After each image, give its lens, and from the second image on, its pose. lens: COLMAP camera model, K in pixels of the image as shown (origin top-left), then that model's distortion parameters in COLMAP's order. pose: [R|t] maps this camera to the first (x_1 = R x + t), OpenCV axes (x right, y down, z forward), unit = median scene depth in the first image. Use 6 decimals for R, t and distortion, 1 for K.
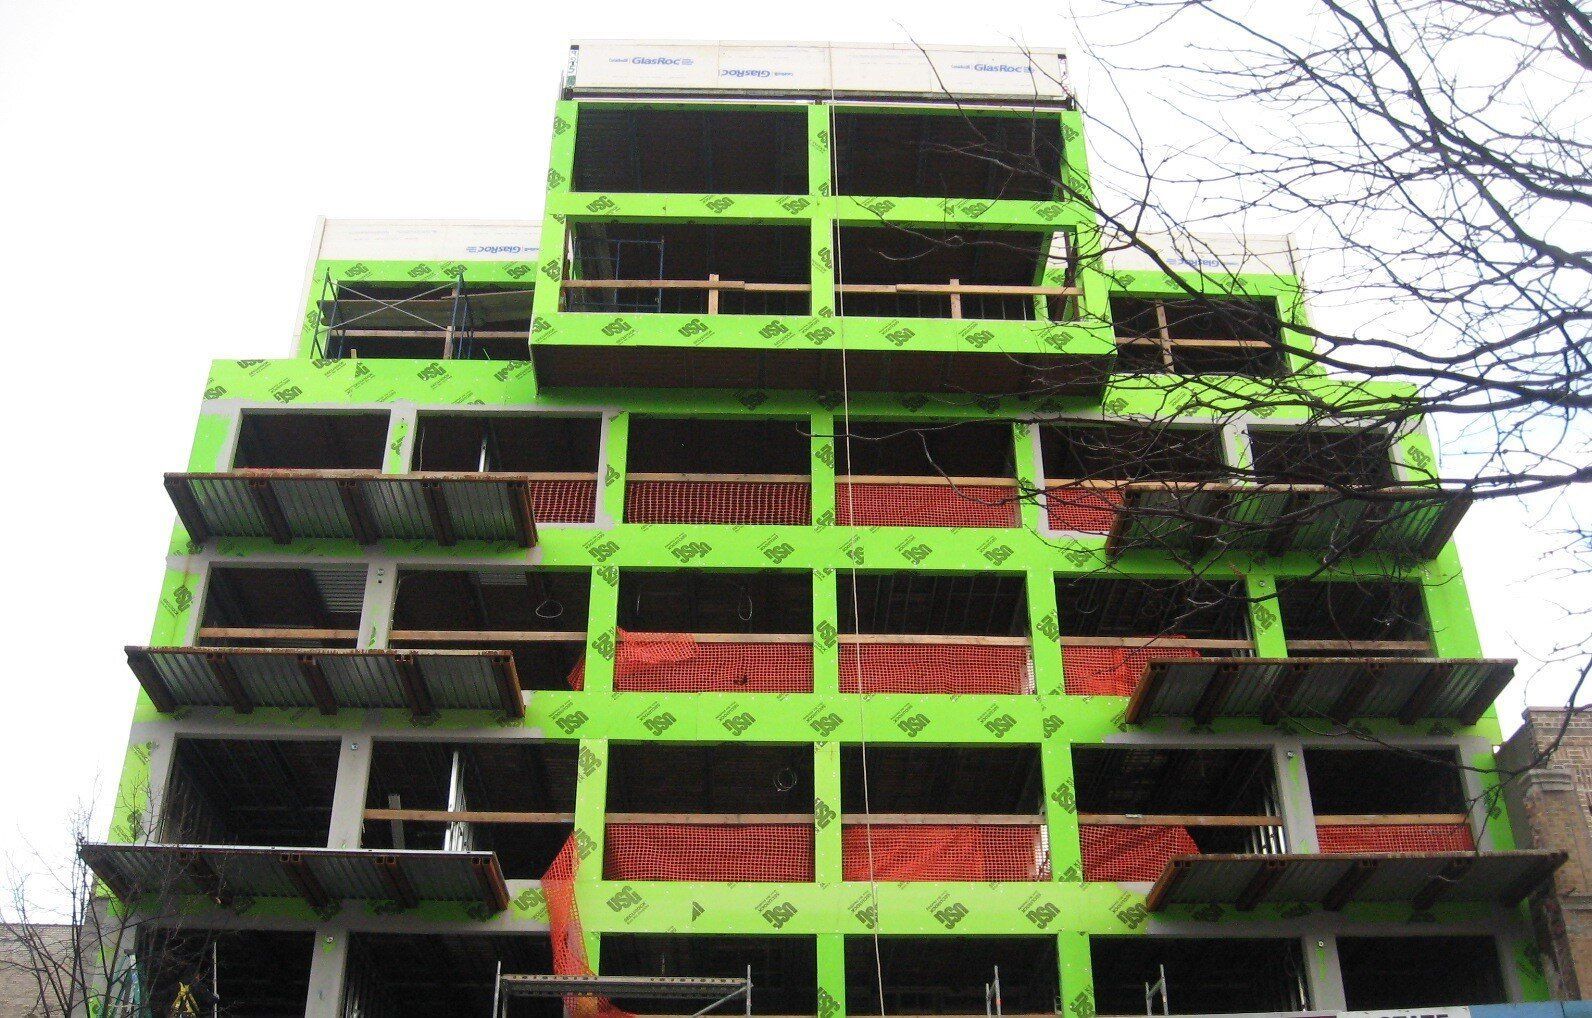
lens RADIAL K [[1615.6, 0, 791.8], [0, 1615.6, 557.2], [0, 0, 1]] dist [-0.112454, 0.009599]
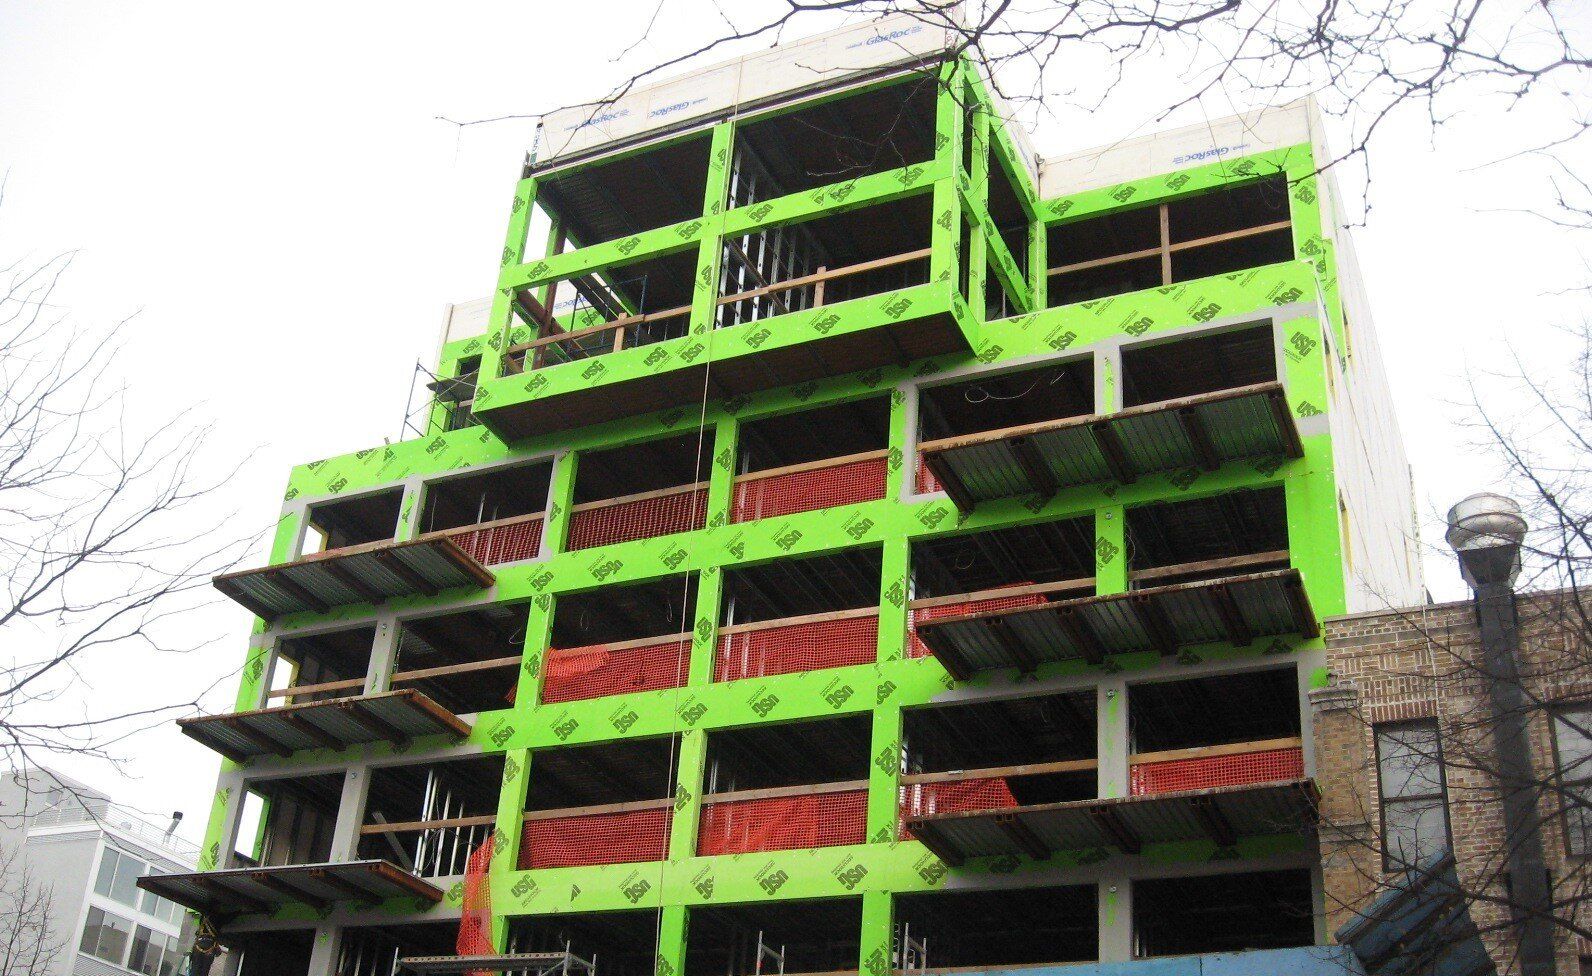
lens RADIAL K [[1652.9, 0, 799.8], [0, 1652.9, 549.1], [0, 0, 1]] dist [-0.100125, -0.002189]
pose [[0.891832, -0.152905, -0.425741, 0.562098], [0.167969, 0.985790, -0.002189, 0.007266], [0.420025, -0.069559, 0.904843, 0.020626]]
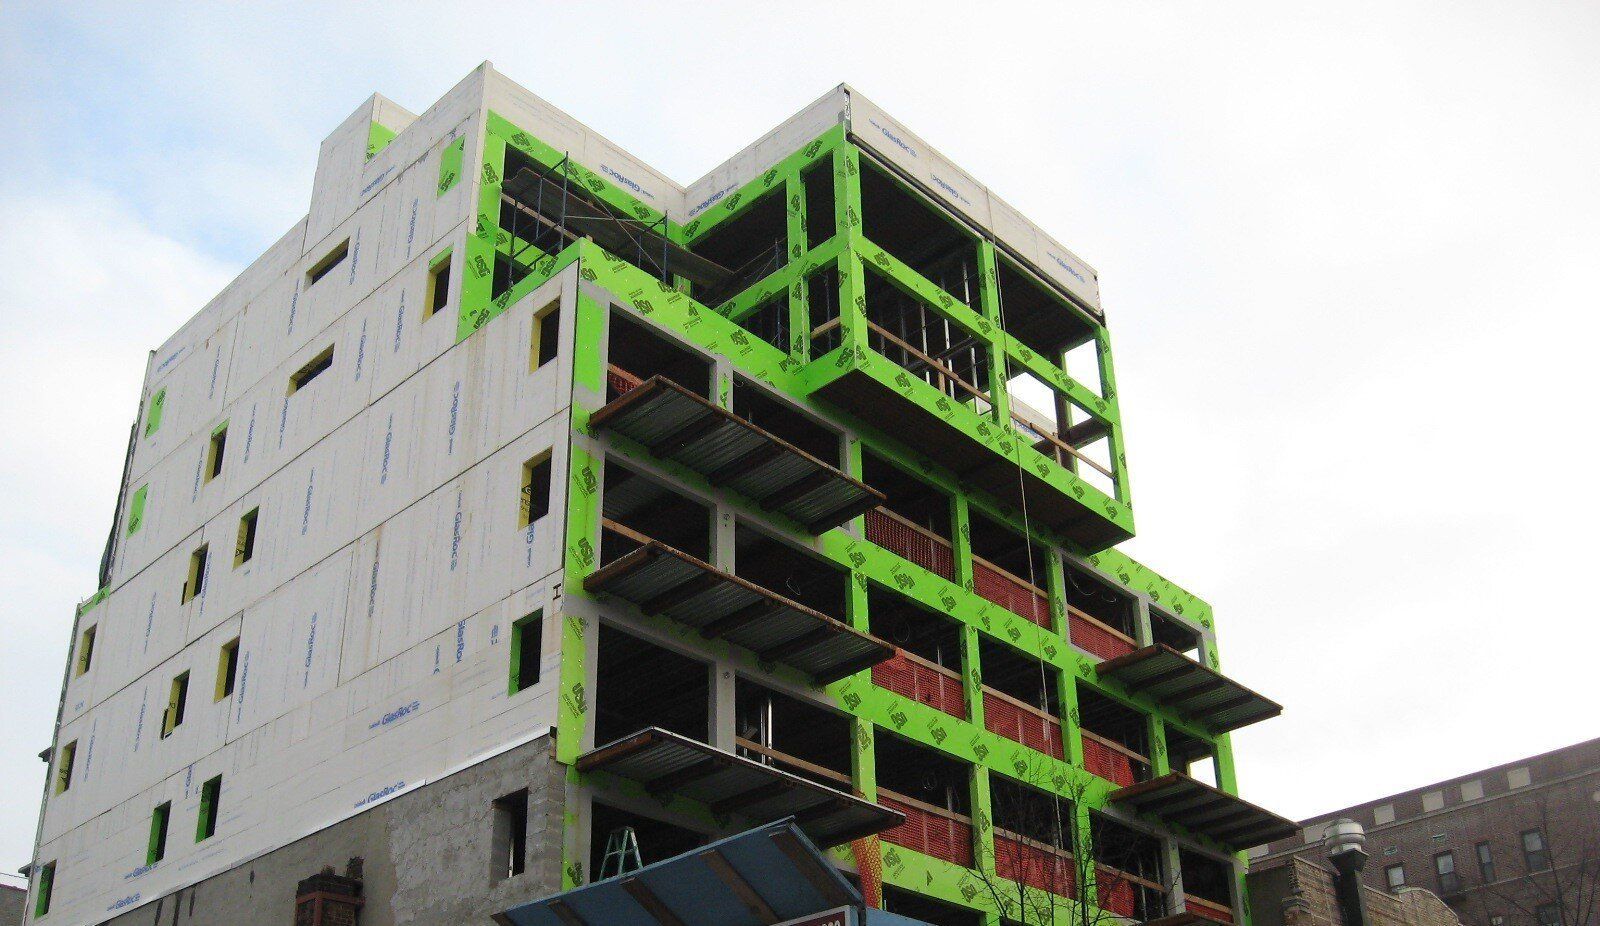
lens RADIAL K [[1670.4, 0, 801.5], [0, 1670.4, 526.0], [0, 0, 1]] dist [-0.109896, -0.017782]
pose [[0.701485, 0.326925, 0.633276, -0.963471], [-0.351124, 0.931790, -0.092088, 0.104908], [-0.620186, -0.157760, 0.768428, 0.078354]]
